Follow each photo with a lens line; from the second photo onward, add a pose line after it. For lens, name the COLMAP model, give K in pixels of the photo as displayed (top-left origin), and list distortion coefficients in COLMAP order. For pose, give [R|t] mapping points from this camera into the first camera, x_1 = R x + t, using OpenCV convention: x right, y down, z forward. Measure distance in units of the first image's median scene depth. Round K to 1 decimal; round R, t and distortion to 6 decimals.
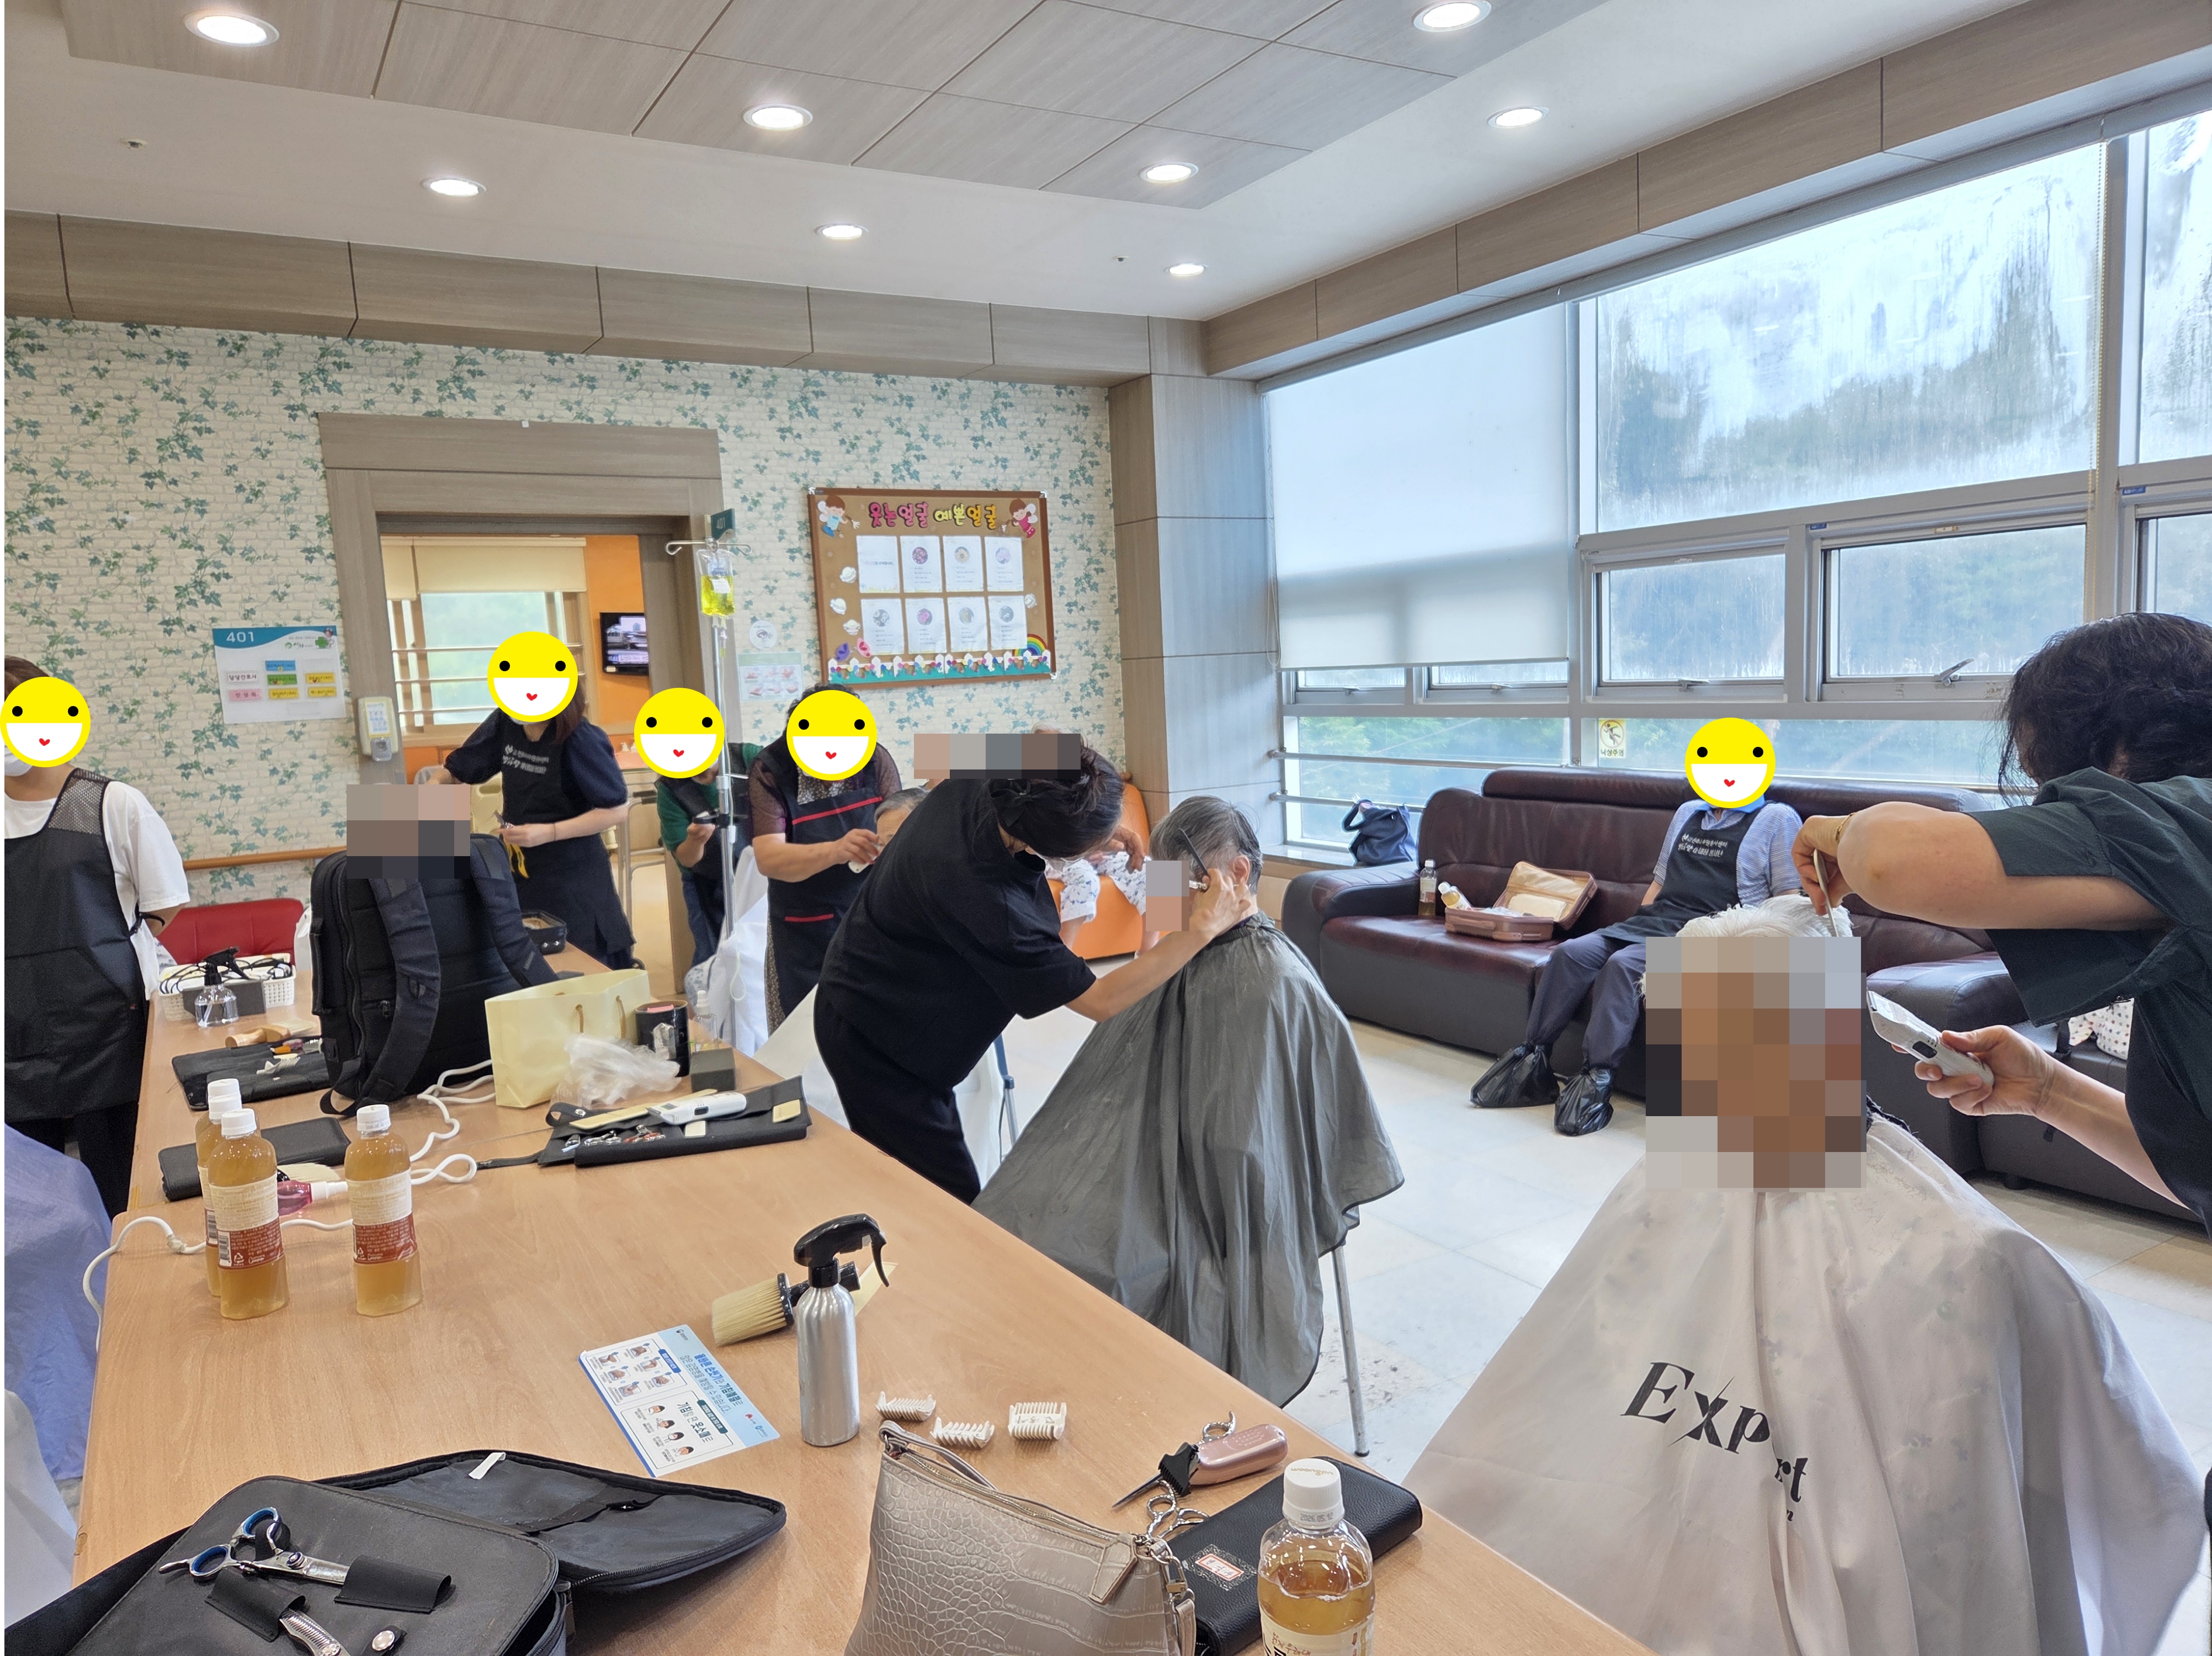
lens RADIAL K [[1479.6, 0, 1099.2], [0, 1479.6, 837.3], [0, 0, 1]] dist [0.070538, -0.058682]
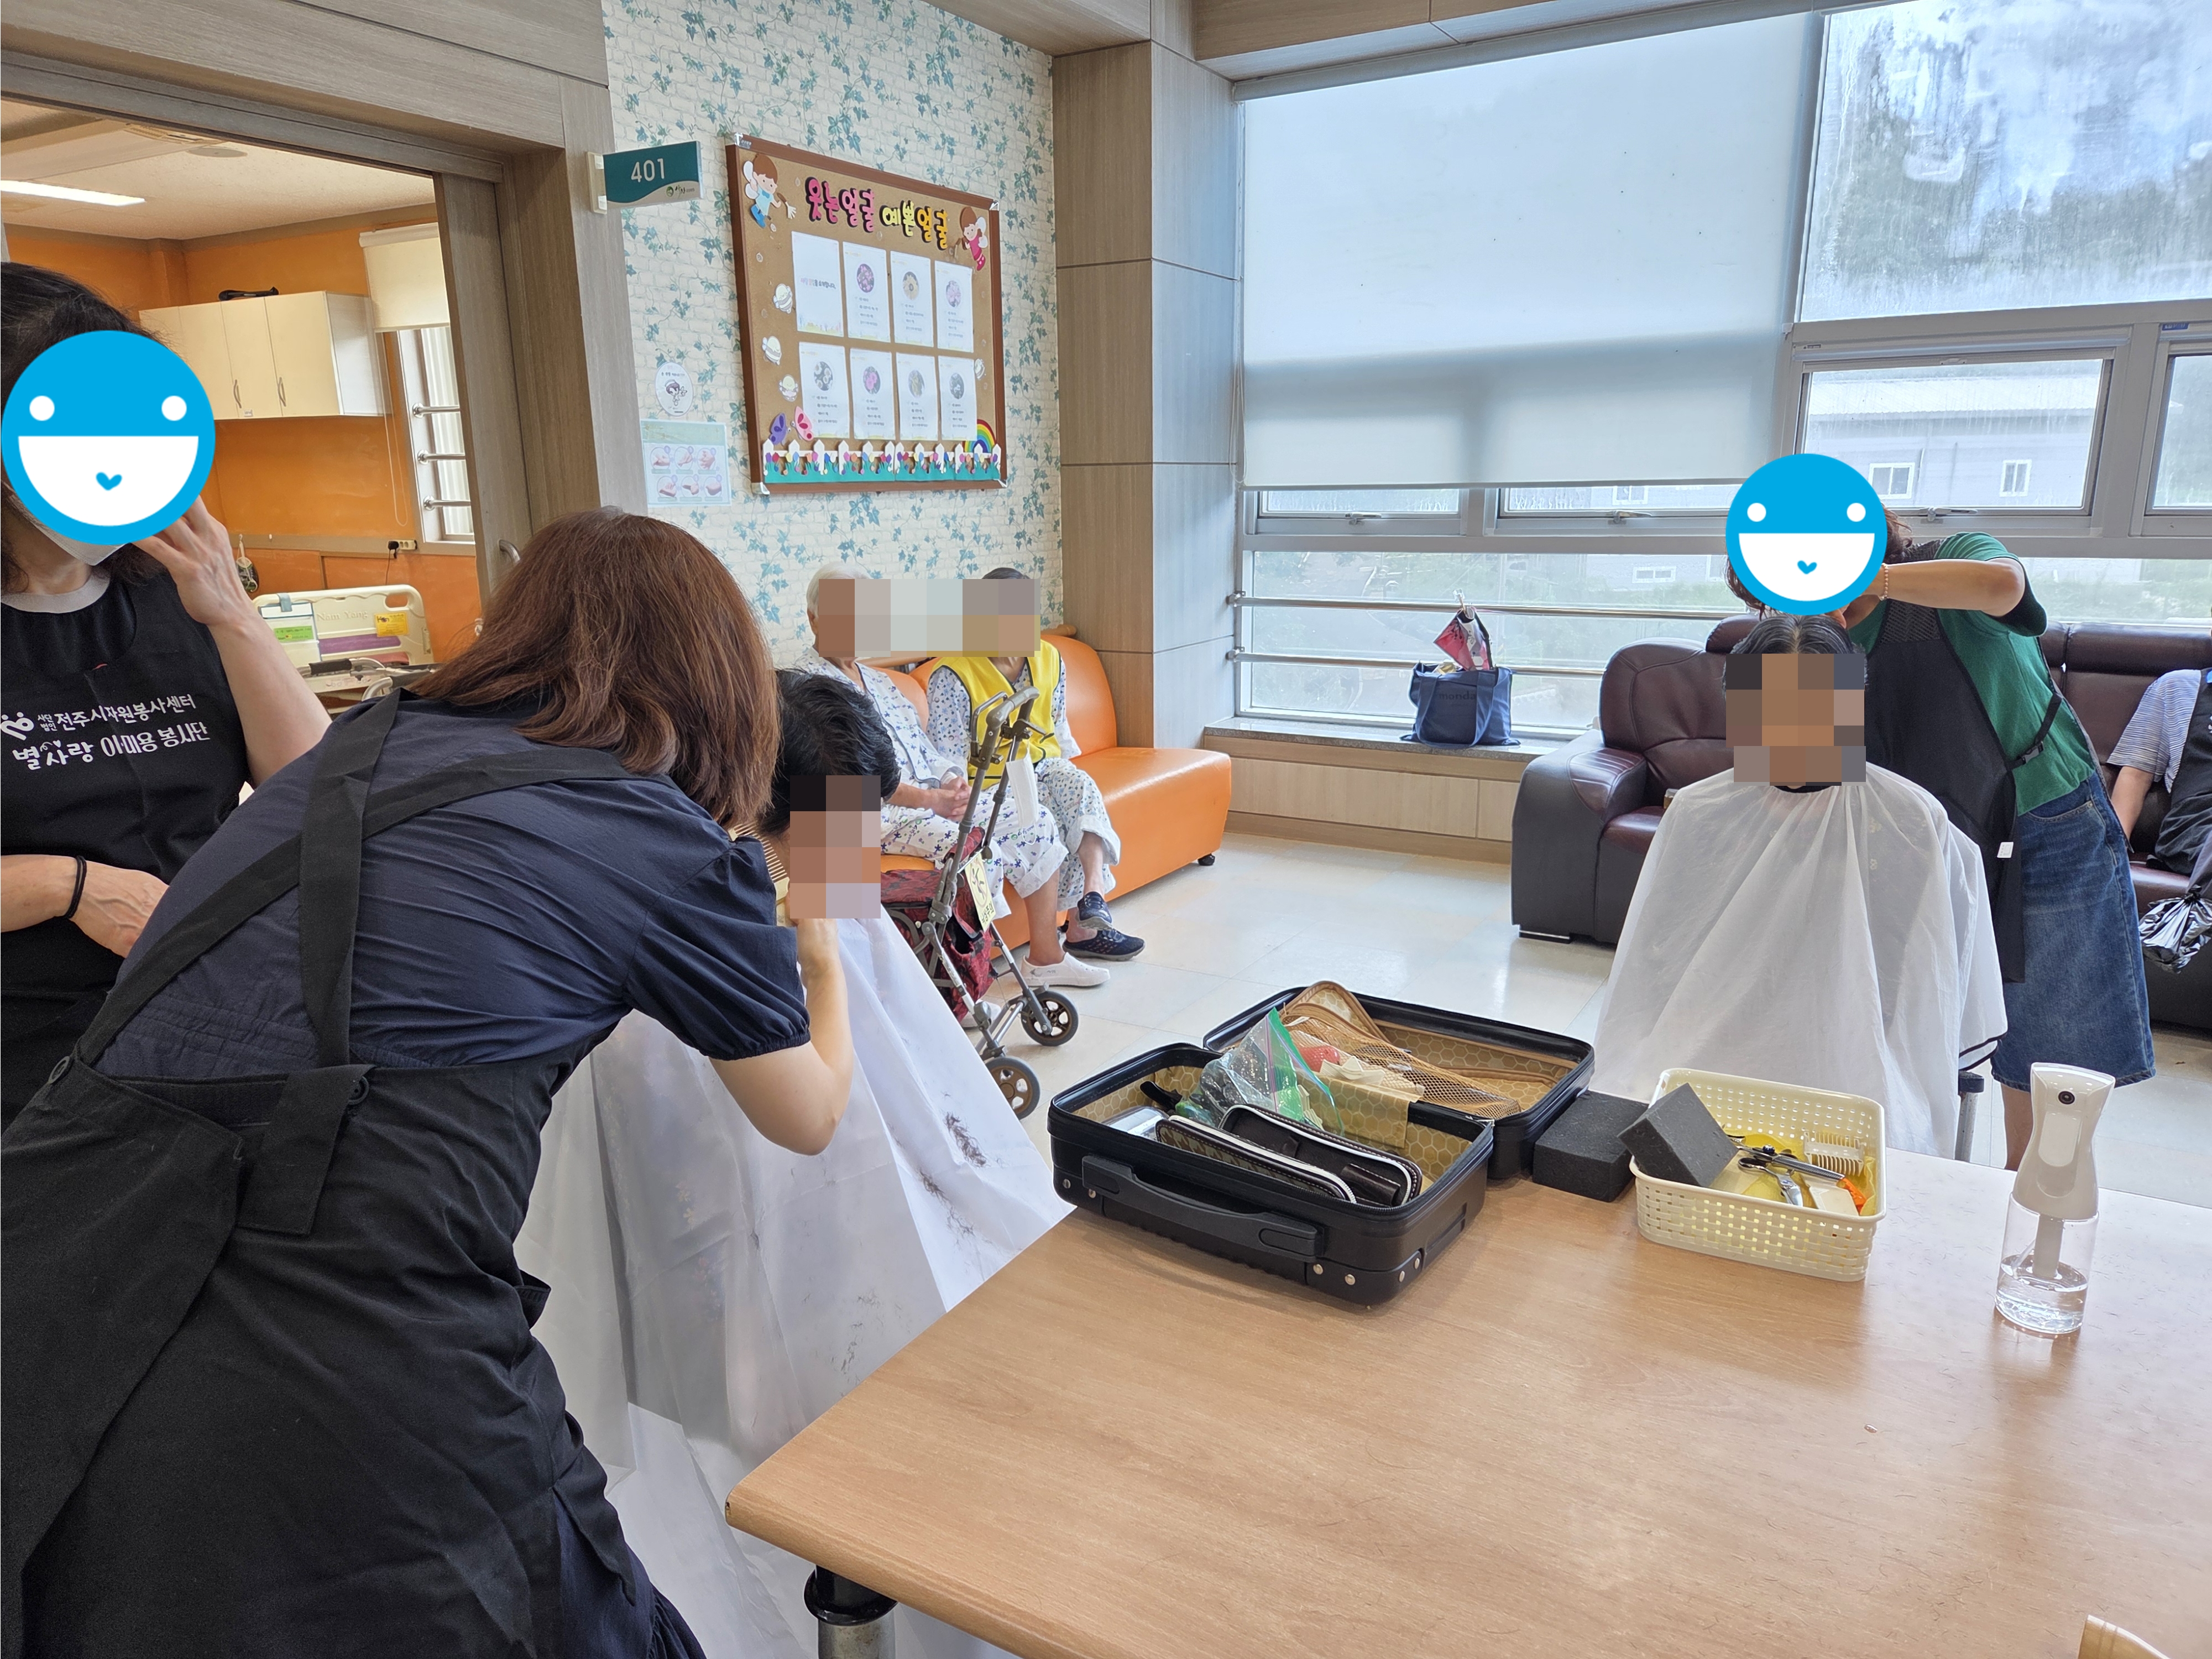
lens RADIAL K [[1479.6, 0, 1099.2], [0, 1479.6, 838.8], [0, 0, 1]] dist [0.070538, -0.058682]
pose [[0.883517, -0.073137, 0.462655, -0.428342], [0.023500, 0.993412, 0.112164, -0.028446], [-0.467810, -0.088227, 0.879415, 0.469533]]
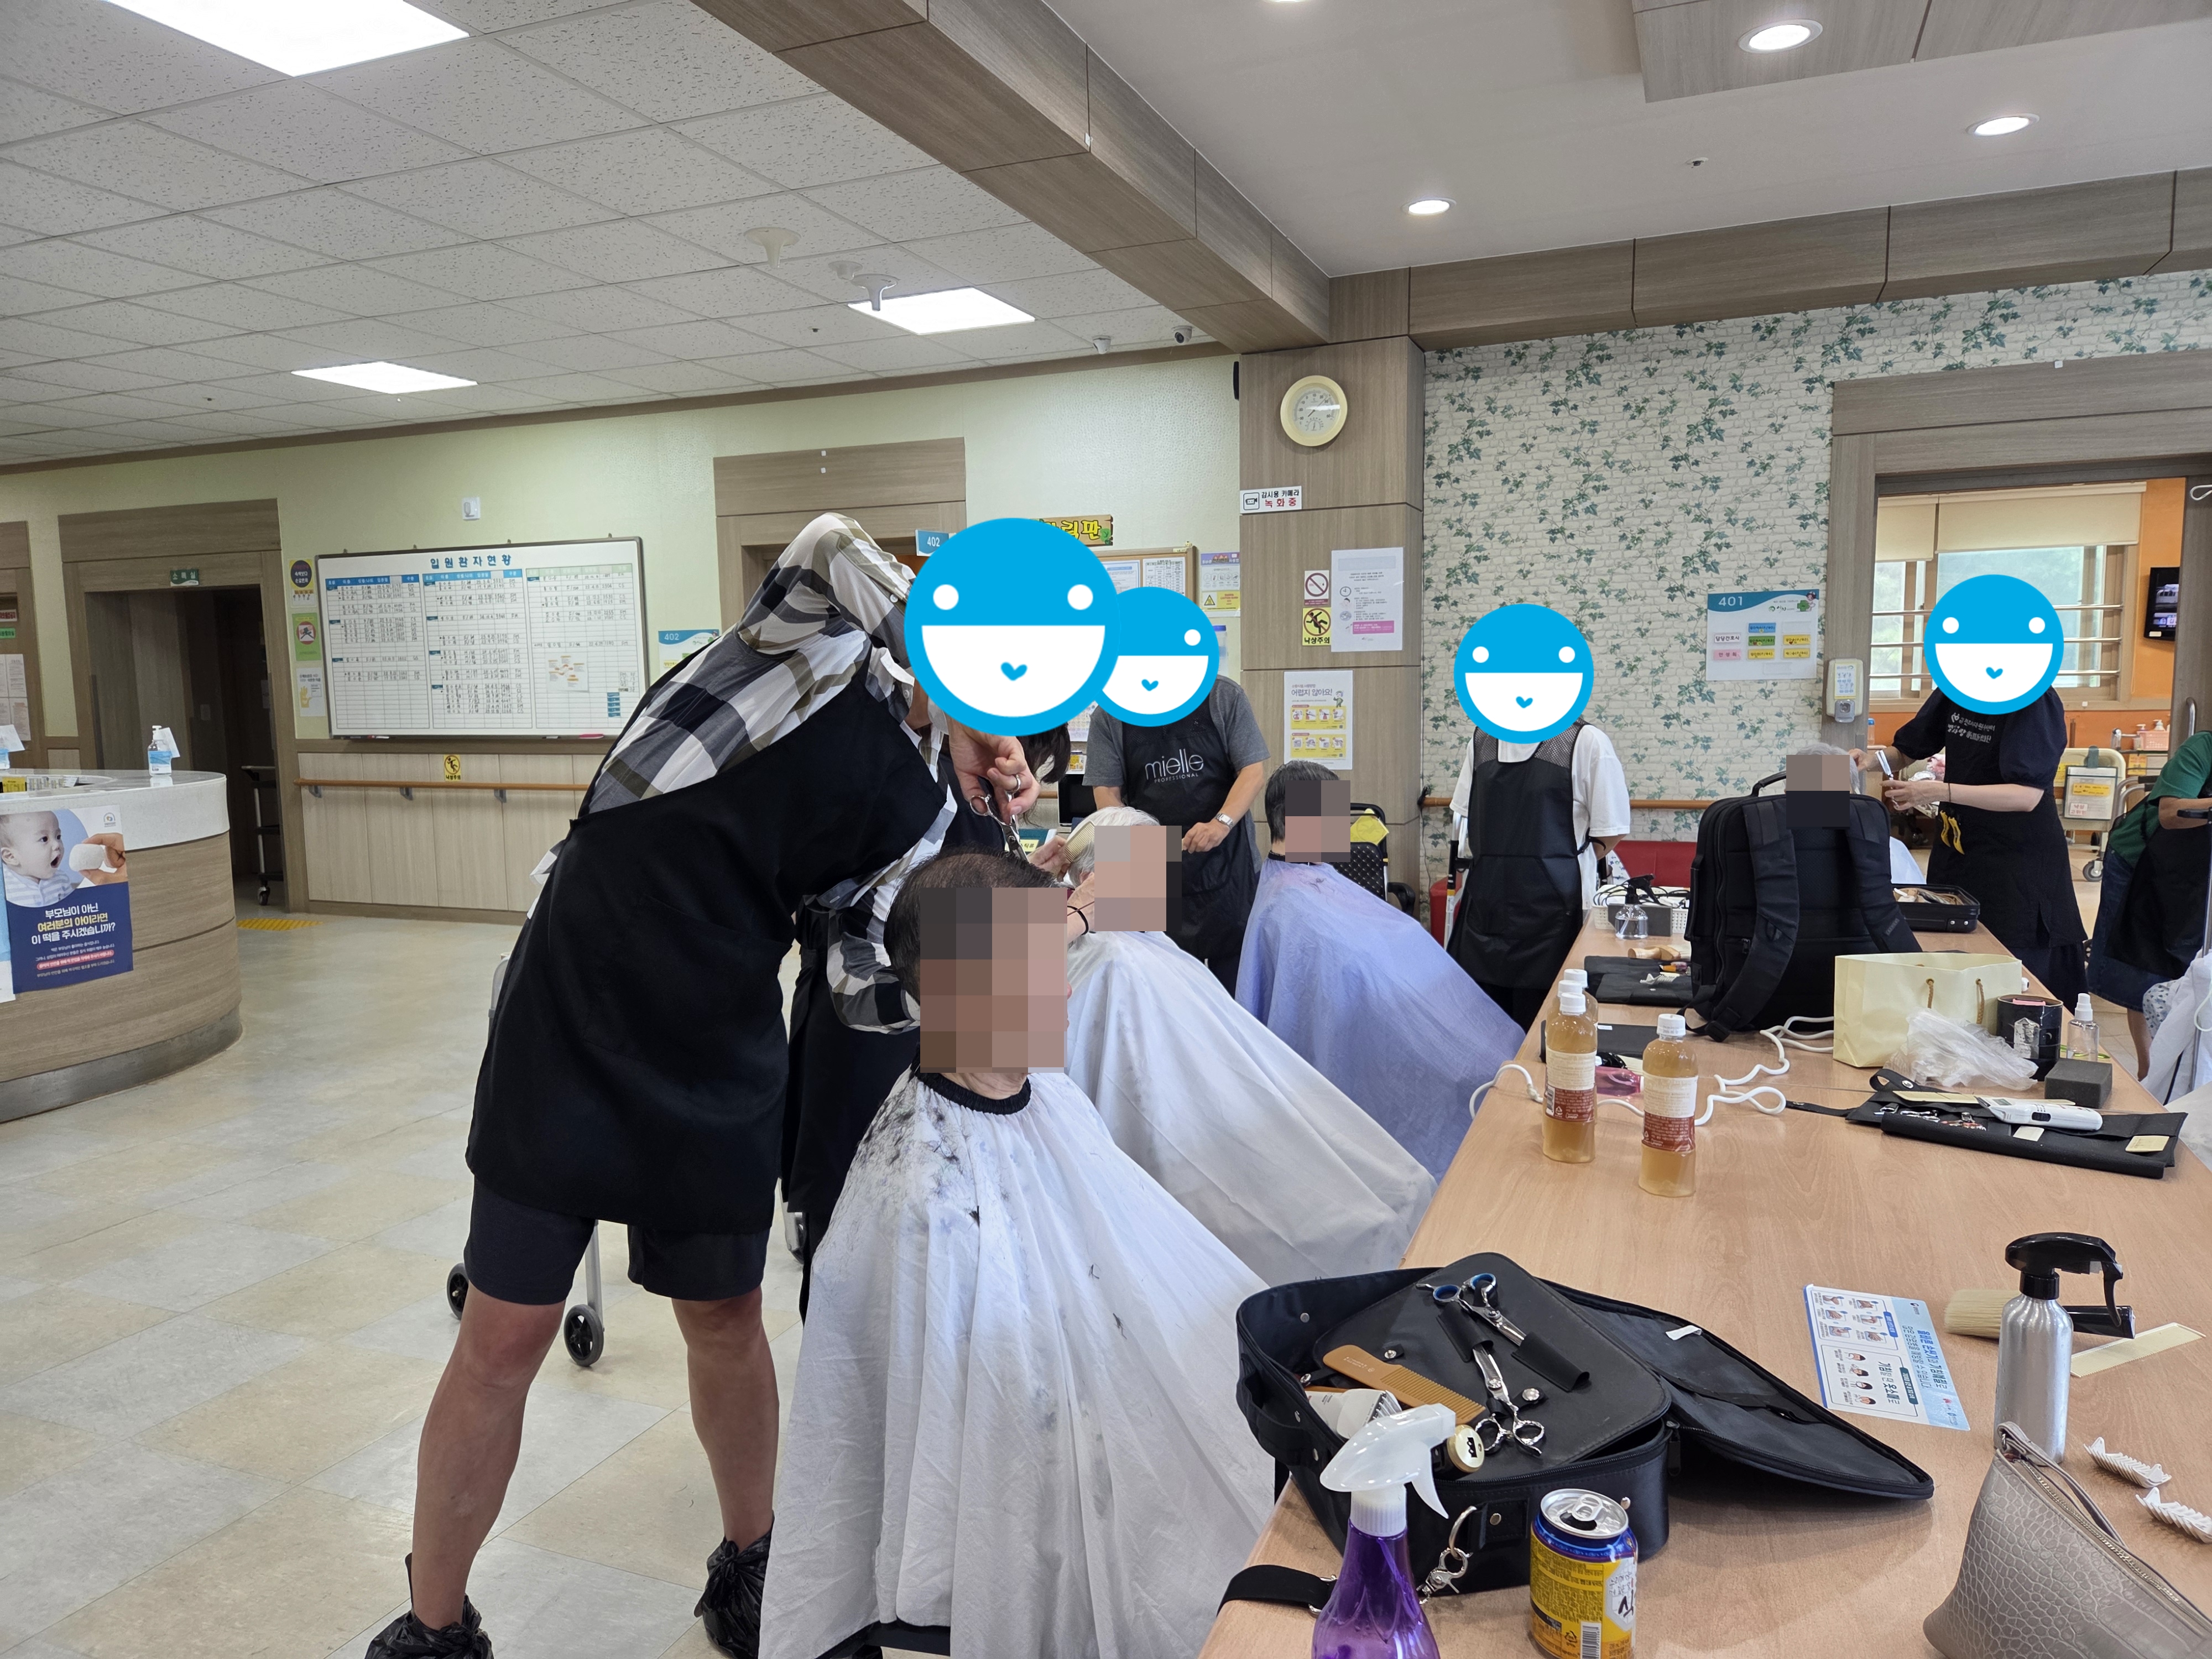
lens RADIAL K [[1479.4, 0, 1099.2], [0, 1479.4, 838.8], [0, 0, 1]] dist [0.070538, -0.058682]
pose [[0.593391, 0.125417, -0.795083, 0.041794], [-0.104938, 0.991410, 0.078068, 0.000846], [0.798044, 0.037110, 0.601455, -0.011543]]
